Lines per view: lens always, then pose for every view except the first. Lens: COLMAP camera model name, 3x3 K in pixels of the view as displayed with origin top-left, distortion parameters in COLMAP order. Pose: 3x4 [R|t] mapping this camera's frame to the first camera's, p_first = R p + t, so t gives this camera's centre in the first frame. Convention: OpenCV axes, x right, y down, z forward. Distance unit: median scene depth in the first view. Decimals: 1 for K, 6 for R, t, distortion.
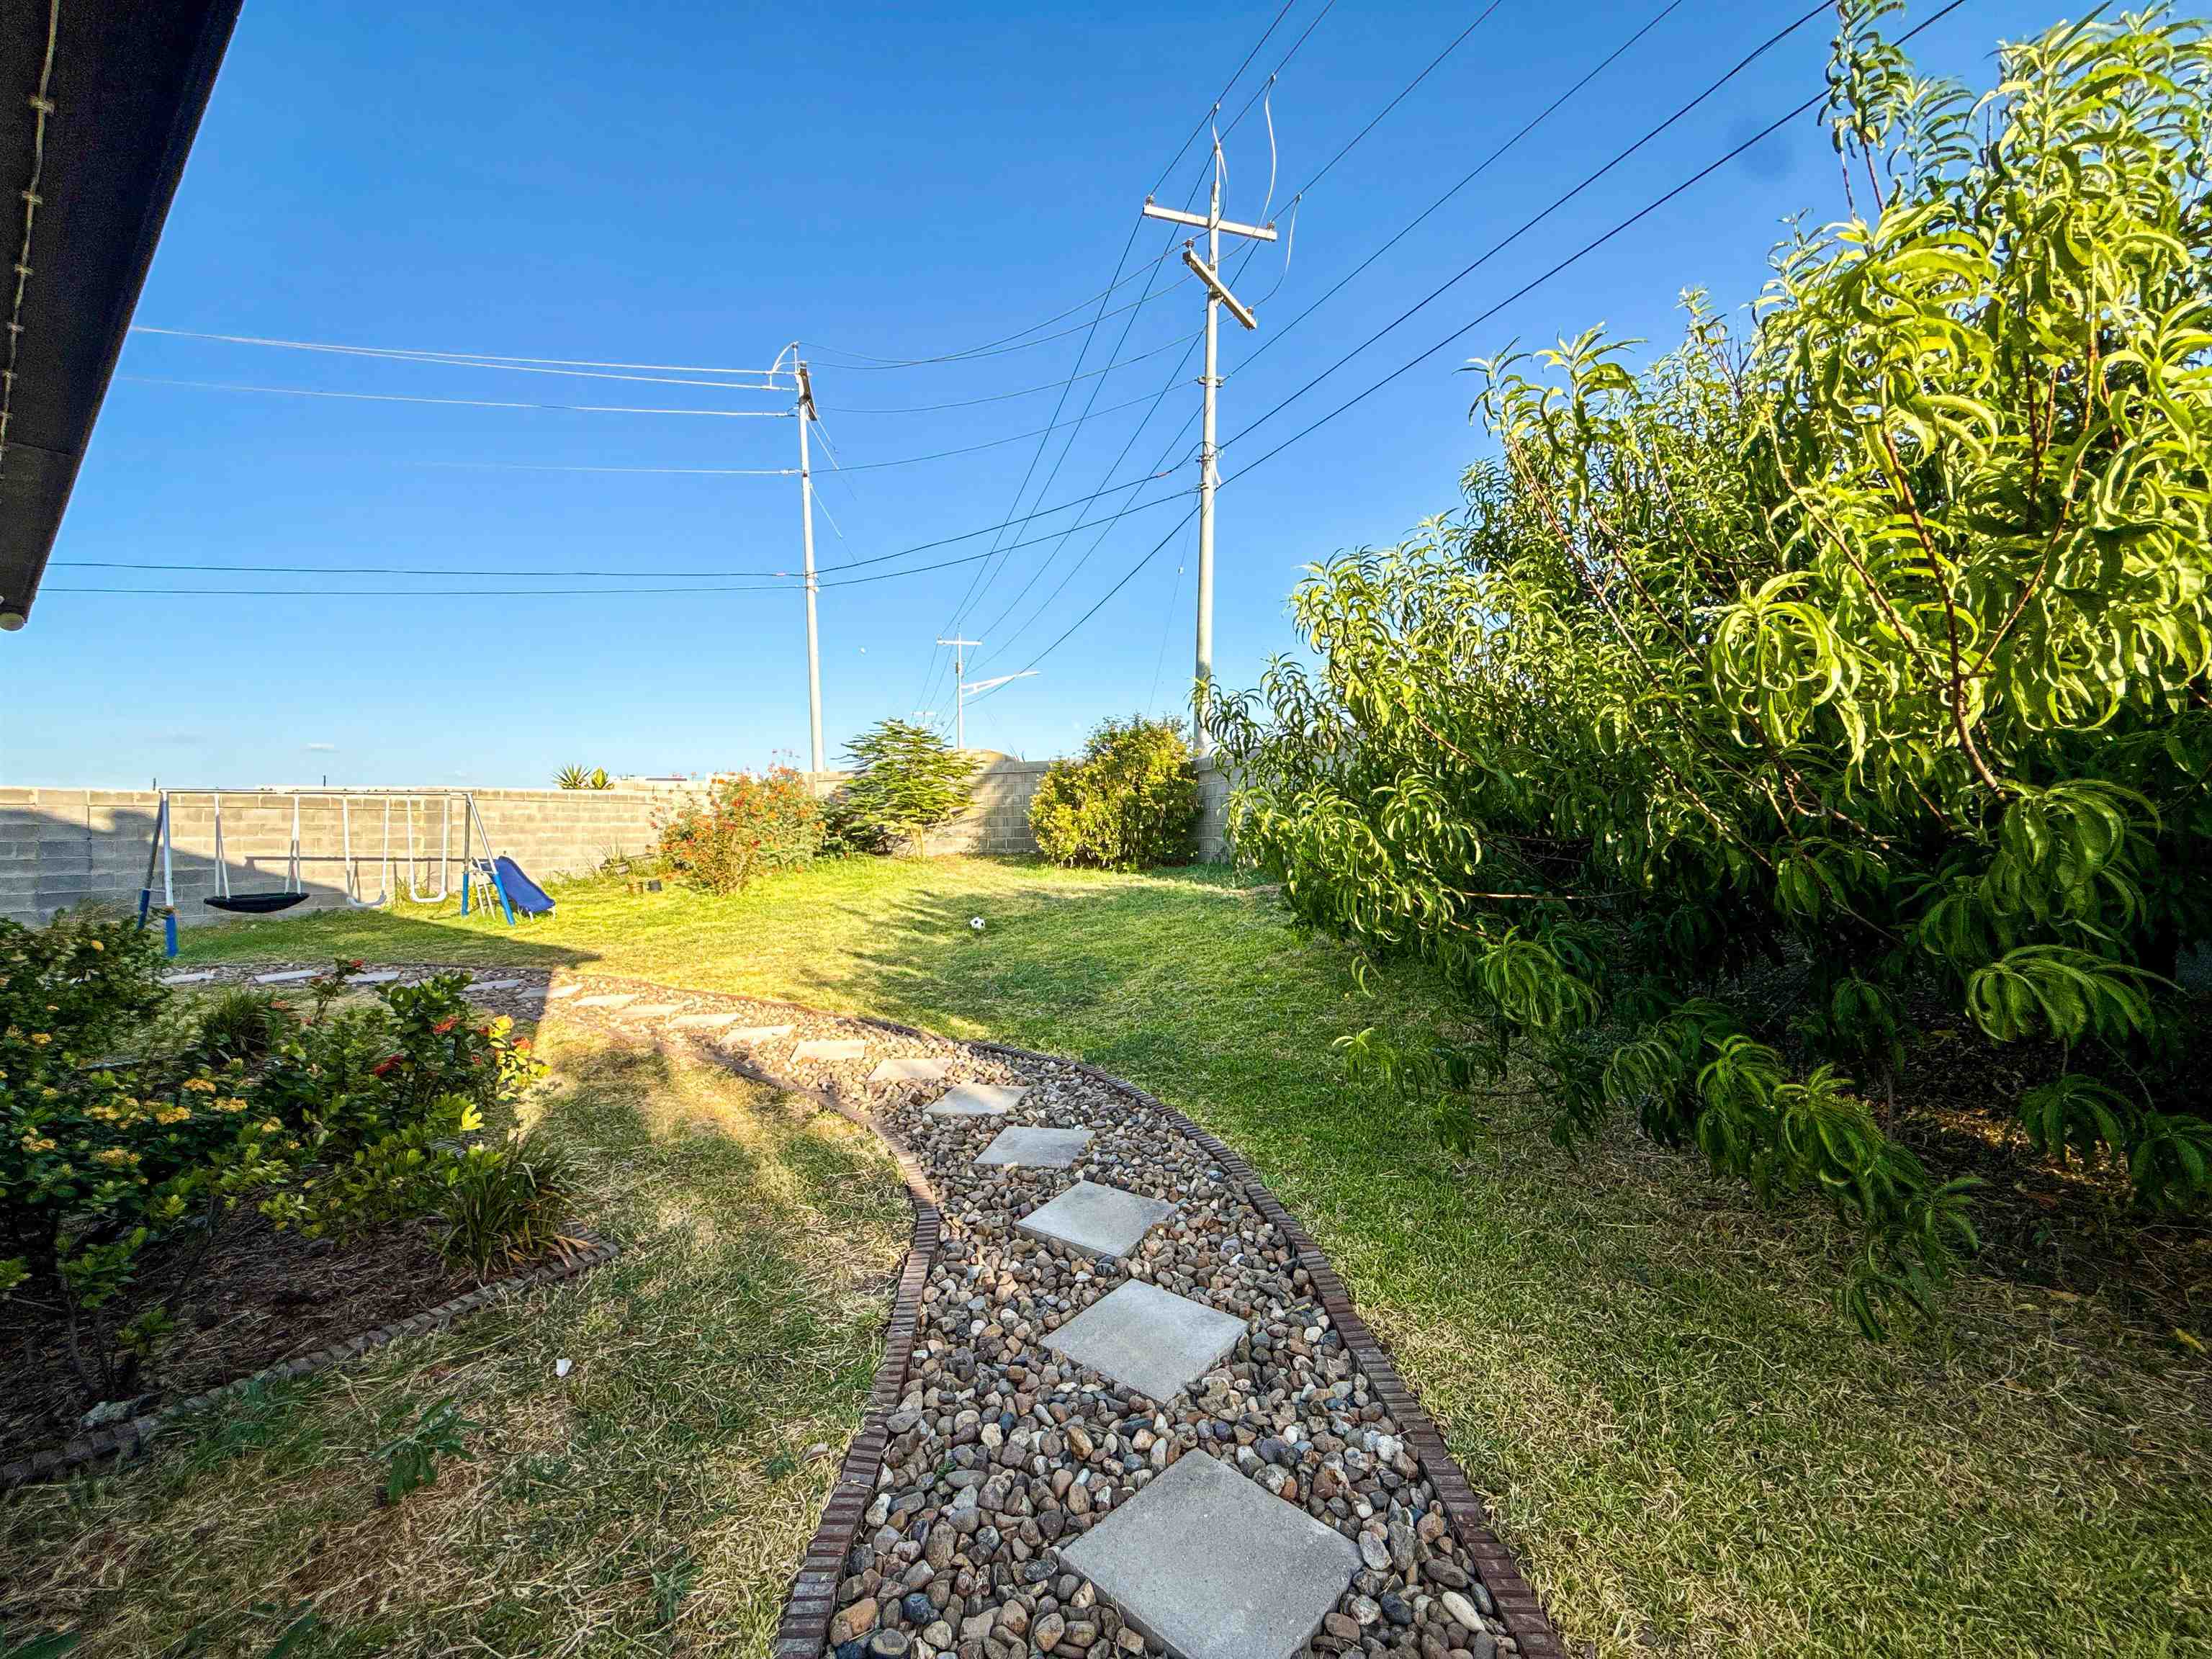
lens RADIAL K [[881.6, 0, 1106.0], [0, 881.6, 829.5], [0, 0, 1]] dist [0.001722, -0.000051]
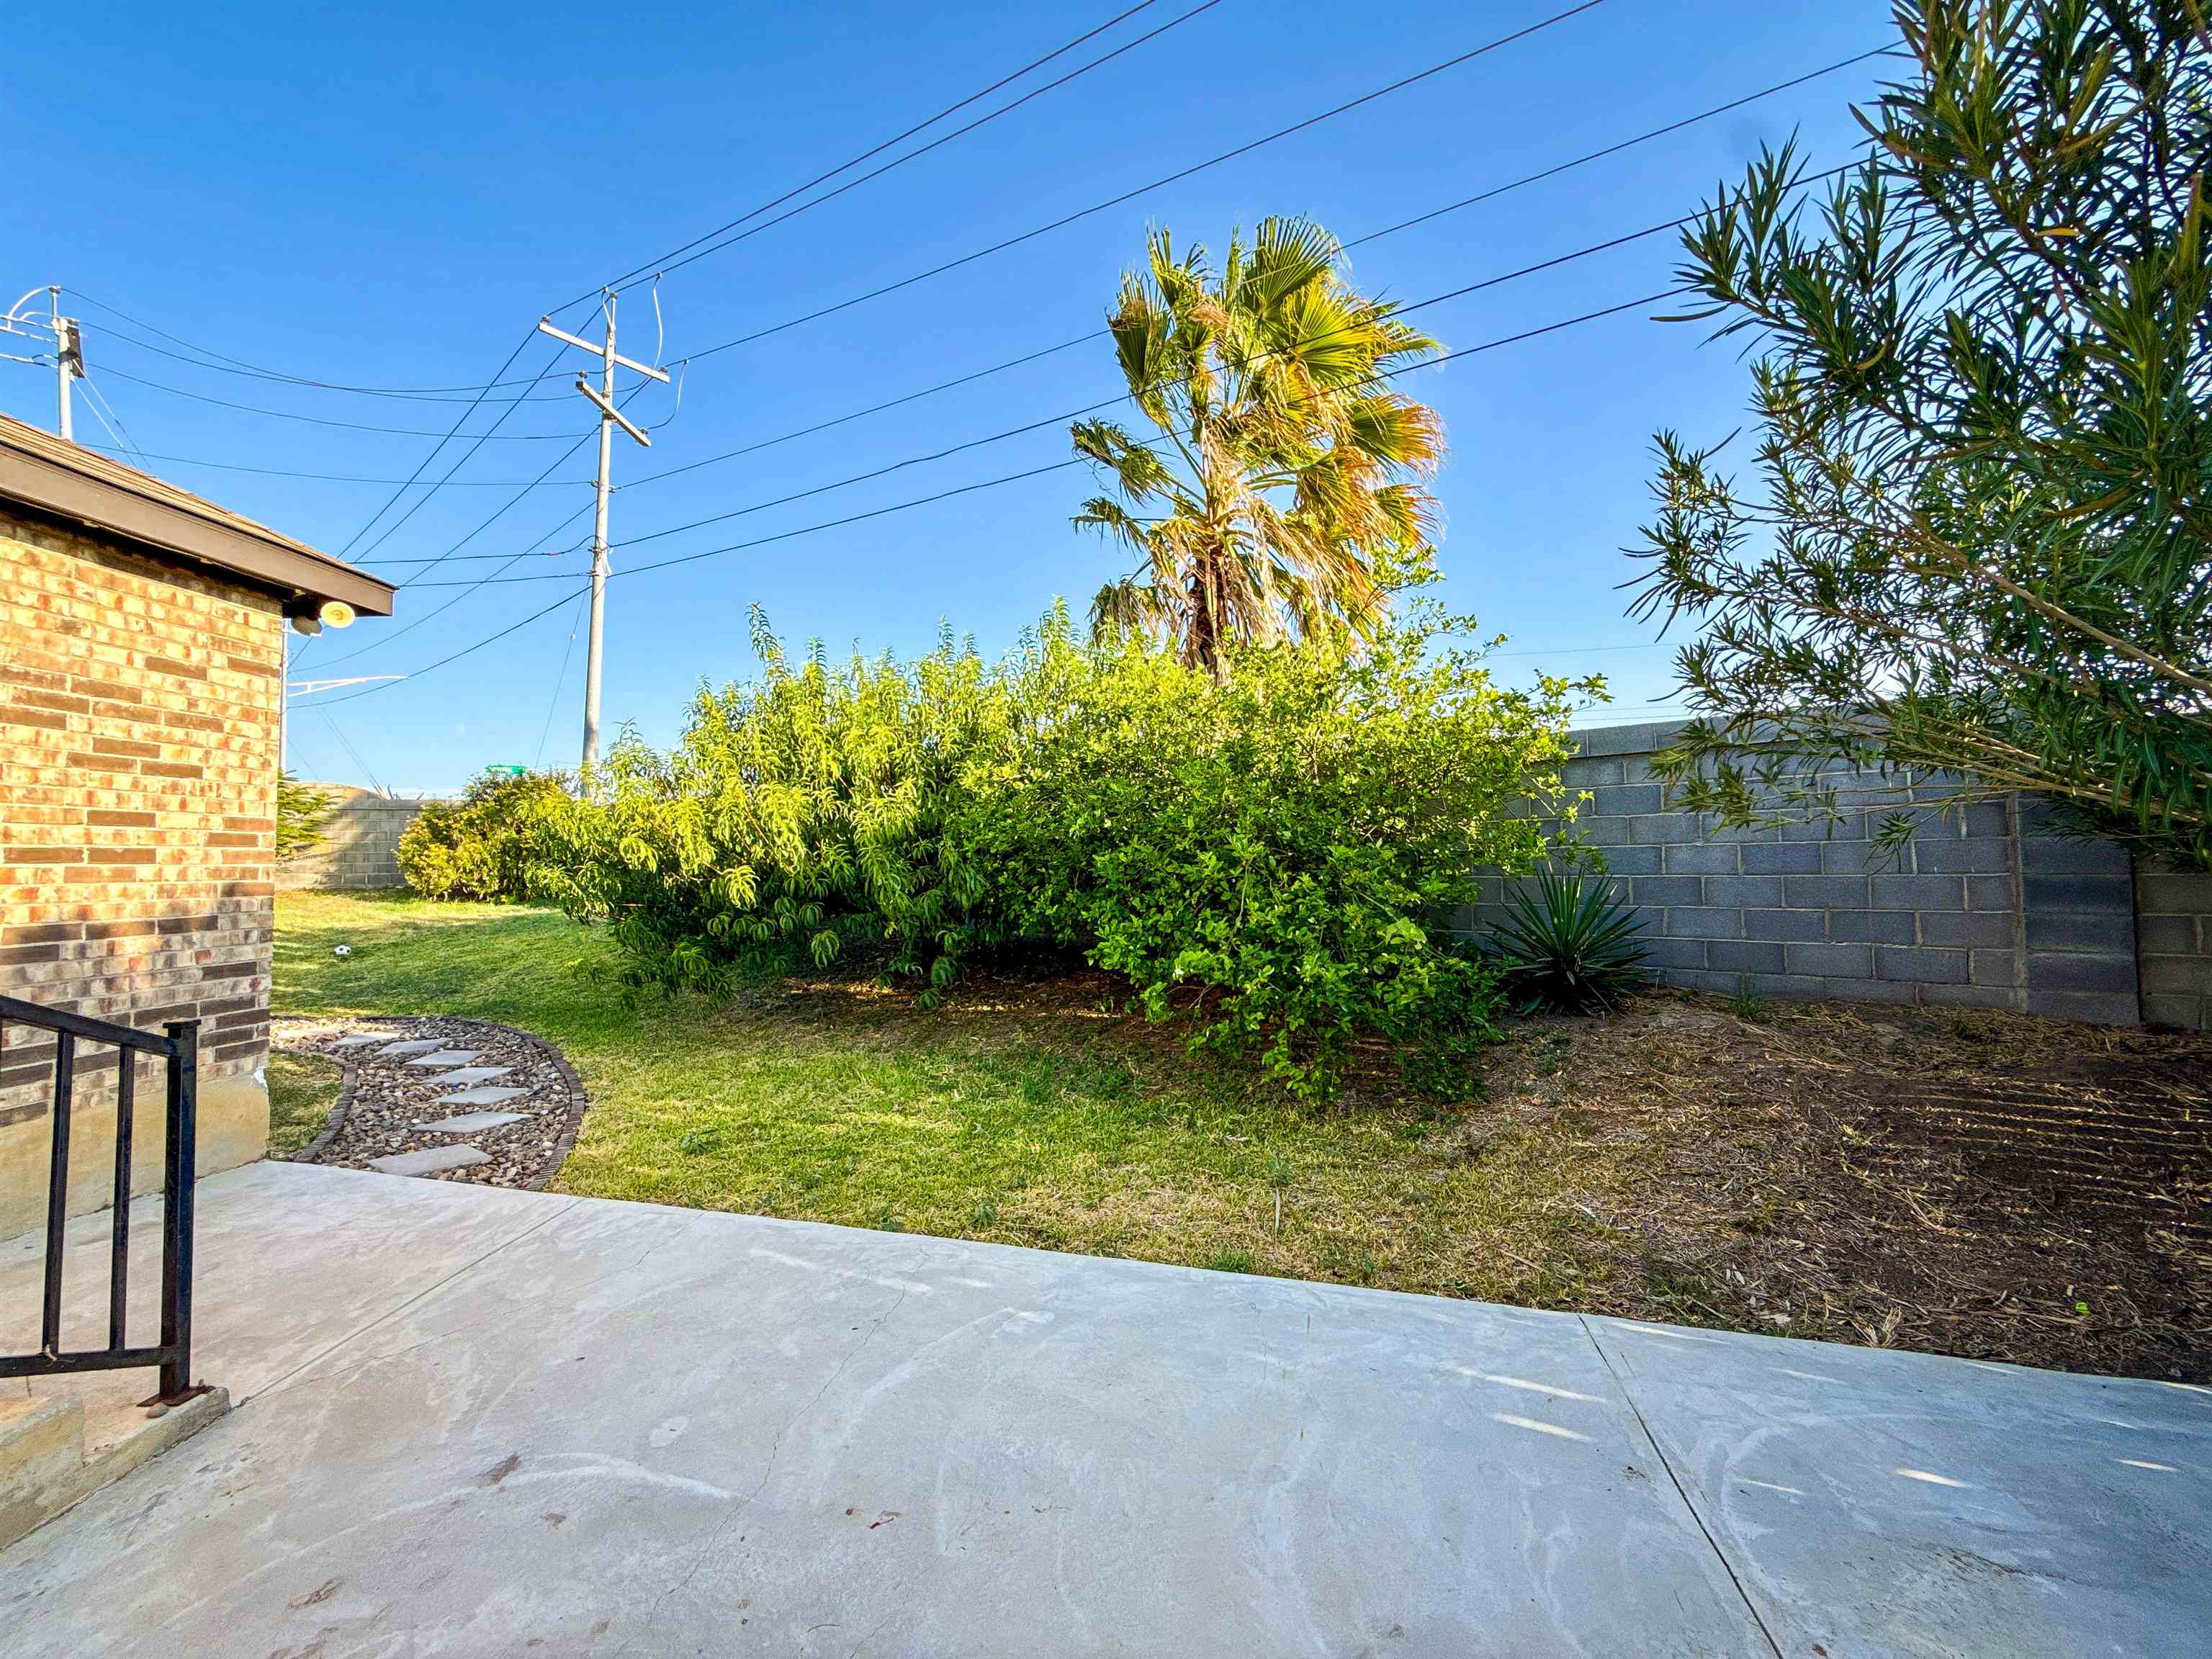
lens RADIAL K [[881.6, 0, 1106.0], [0, 881.6, 829.5], [0, 0, 1]] dist [0.001722, -0.000051]
pose [[0.825814, 0.020952, 0.563554, 0.019341], [-0.004011, 0.999503, -0.031282, -0.015412], [-0.563929, 0.023572, 0.825487, -0.381812]]
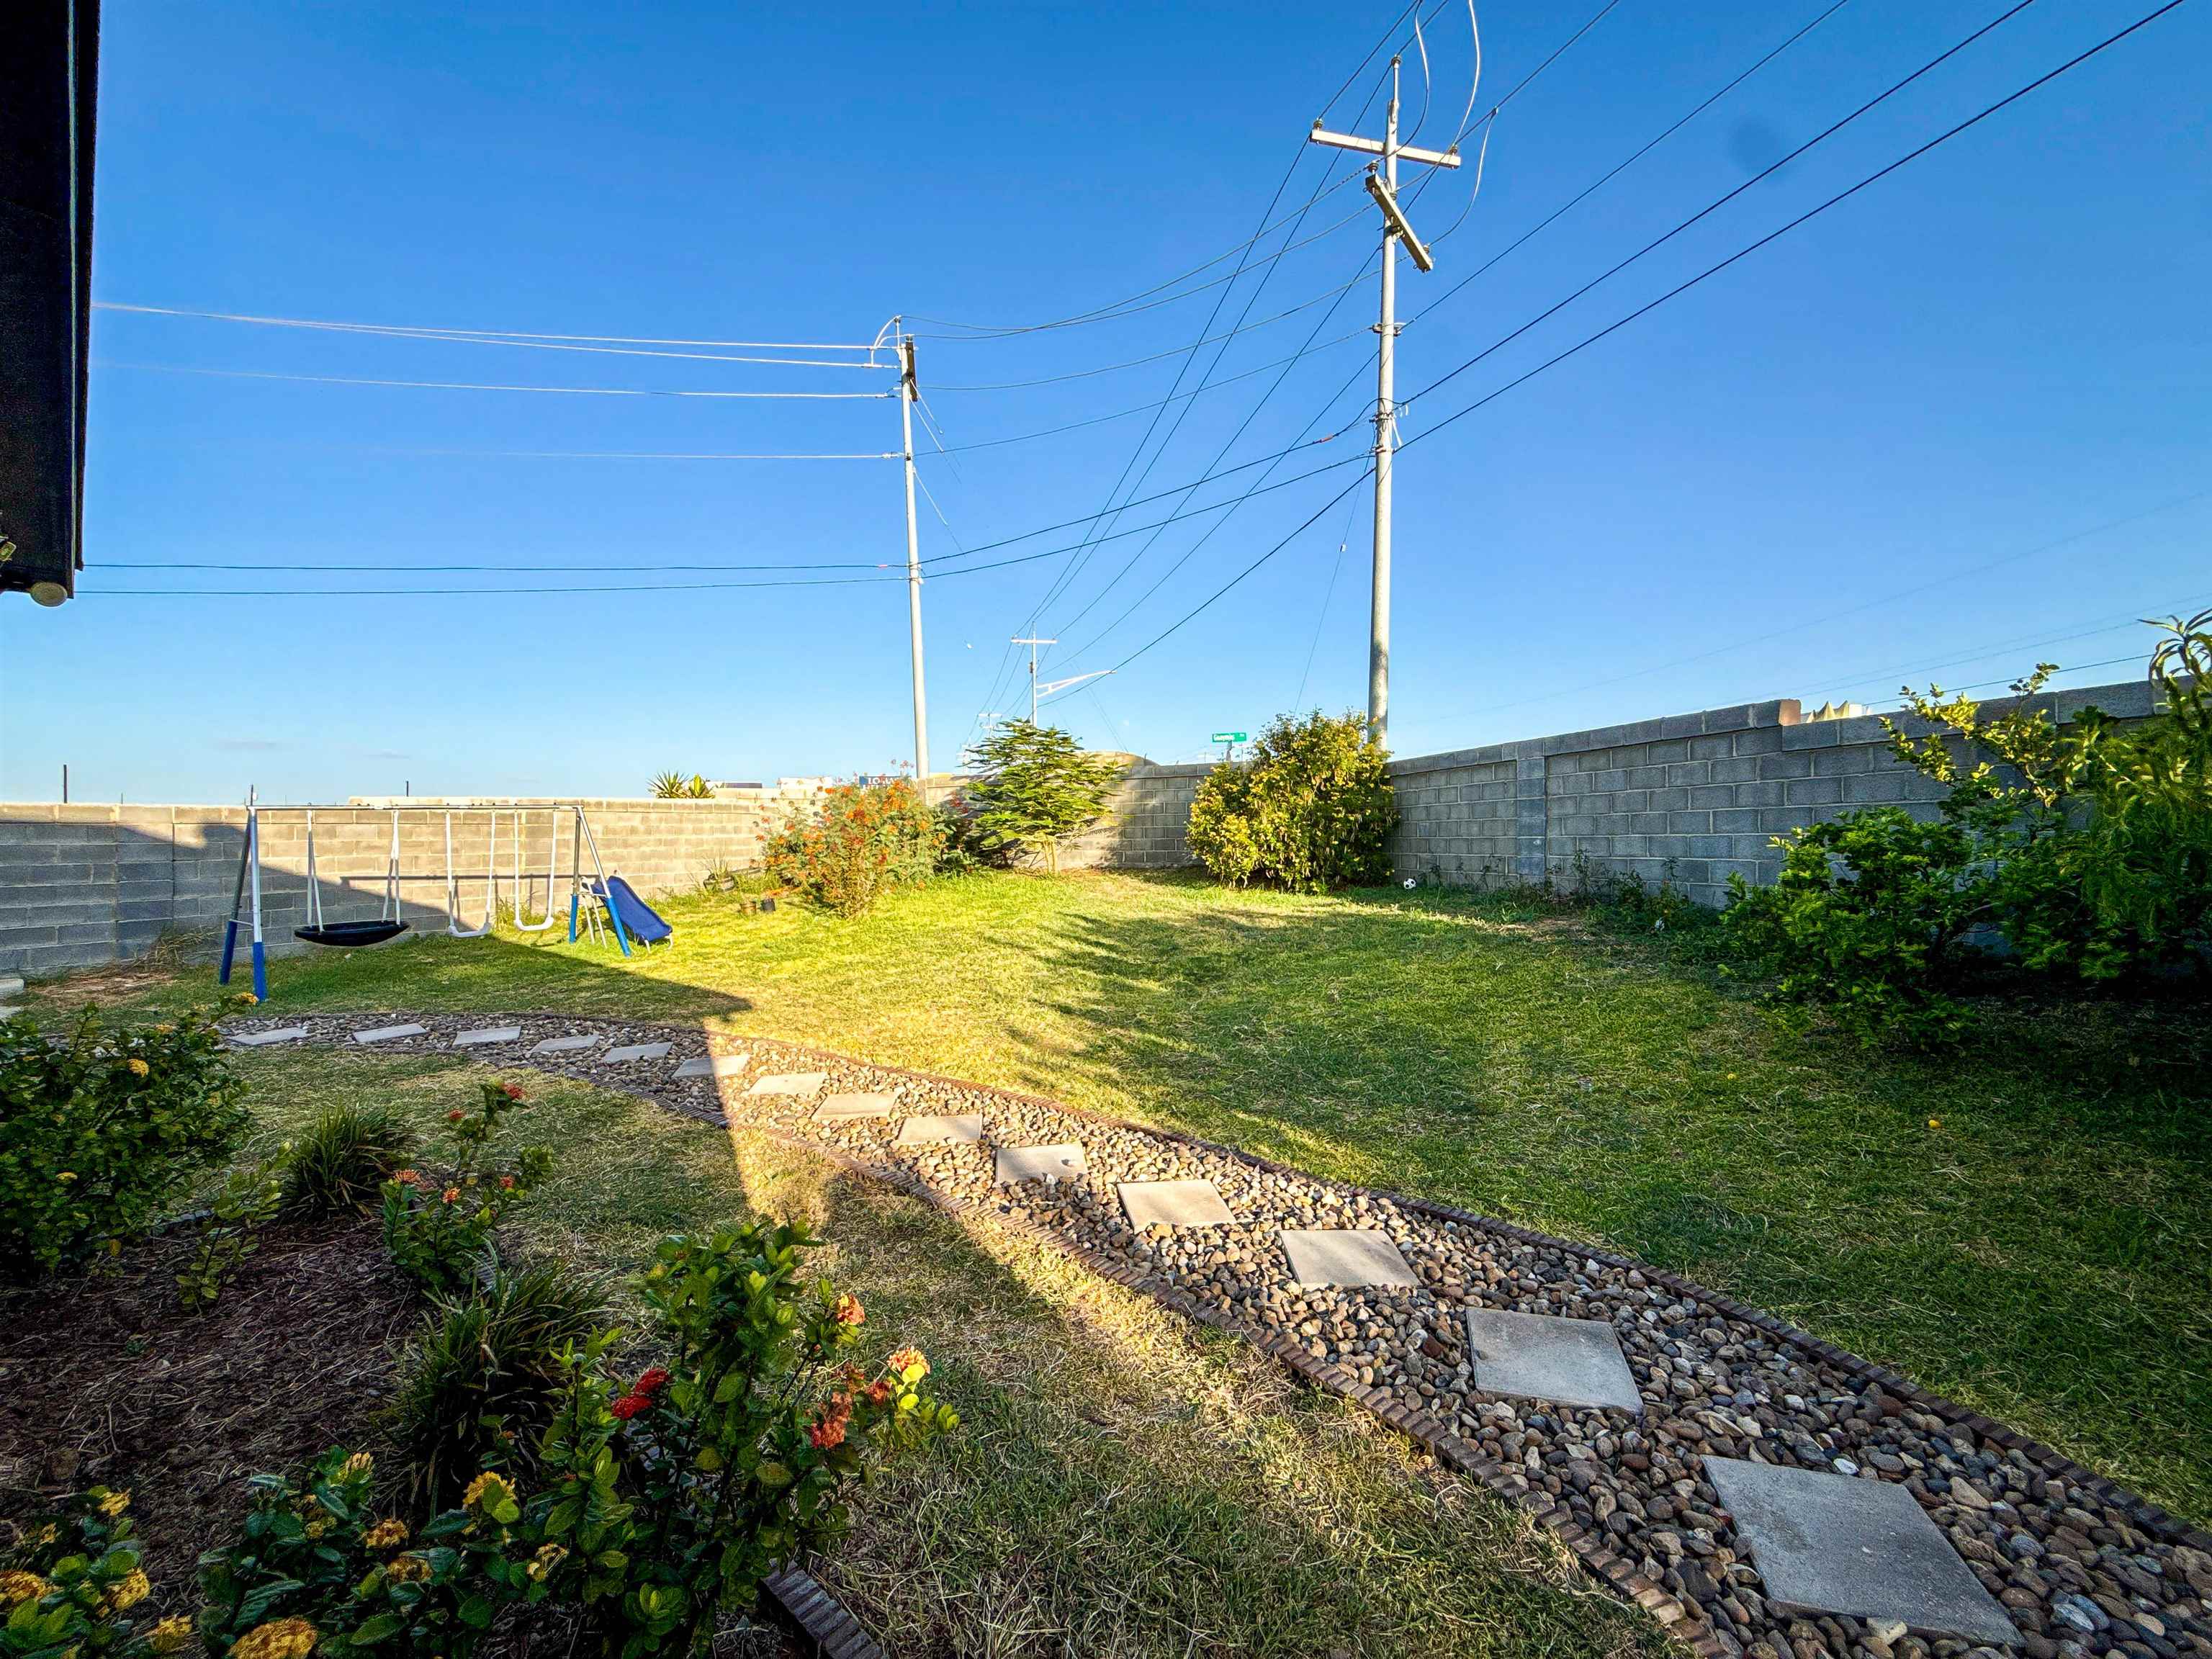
lens RADIAL K [[881.6, 0, 1106.0], [0, 881.6, 829.5], [0, 0, 1]] dist [0.001722, -0.000051]
pose [[0.998528, -0.002925, -0.054161, -0.125659], [0.002880, 0.999995, -0.000913, -0.013324], [0.054163, 0.000756, 0.998532, 0.124071]]
